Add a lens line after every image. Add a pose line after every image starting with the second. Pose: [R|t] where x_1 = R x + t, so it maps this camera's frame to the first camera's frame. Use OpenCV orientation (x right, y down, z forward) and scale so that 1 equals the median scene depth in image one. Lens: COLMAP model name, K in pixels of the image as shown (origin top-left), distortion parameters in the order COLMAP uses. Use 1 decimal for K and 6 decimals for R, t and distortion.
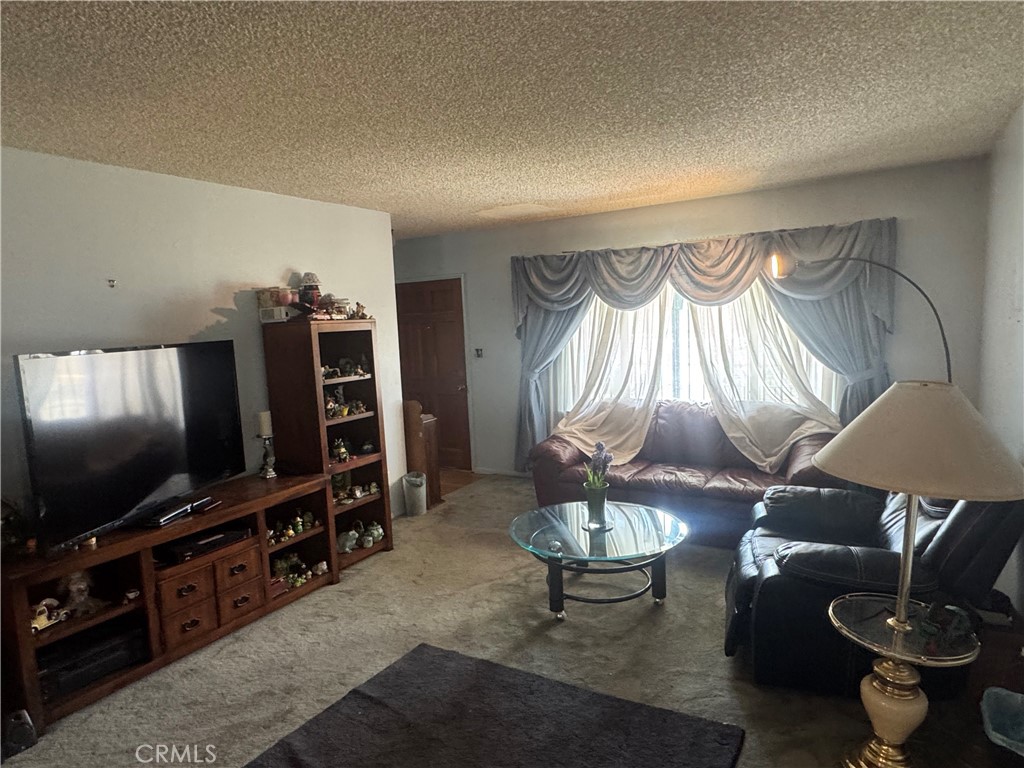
lens RADIAL K [[613.5, 0, 514.4], [0, 613.5, 380.9], [0, 0, 1]] dist [-0.006939, -0.001462]
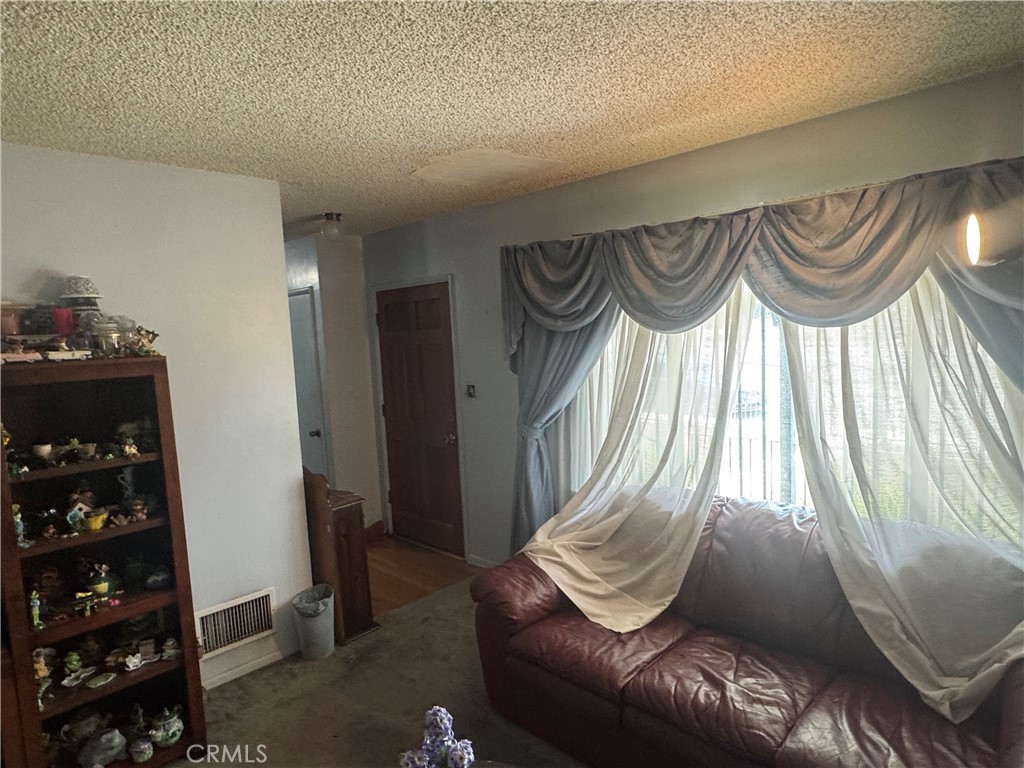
lens RADIAL K [[613.5, 0, 509.6], [0, 613.5, 387.7], [0, 0, 1]] dist [-0.006939, -0.001462]
pose [[0.975324, 0.018389, -0.220012, 0.171770], [-0.017986, 0.999831, 0.003837, -0.066339], [0.220046, 0.000215, 0.975490, 0.431895]]
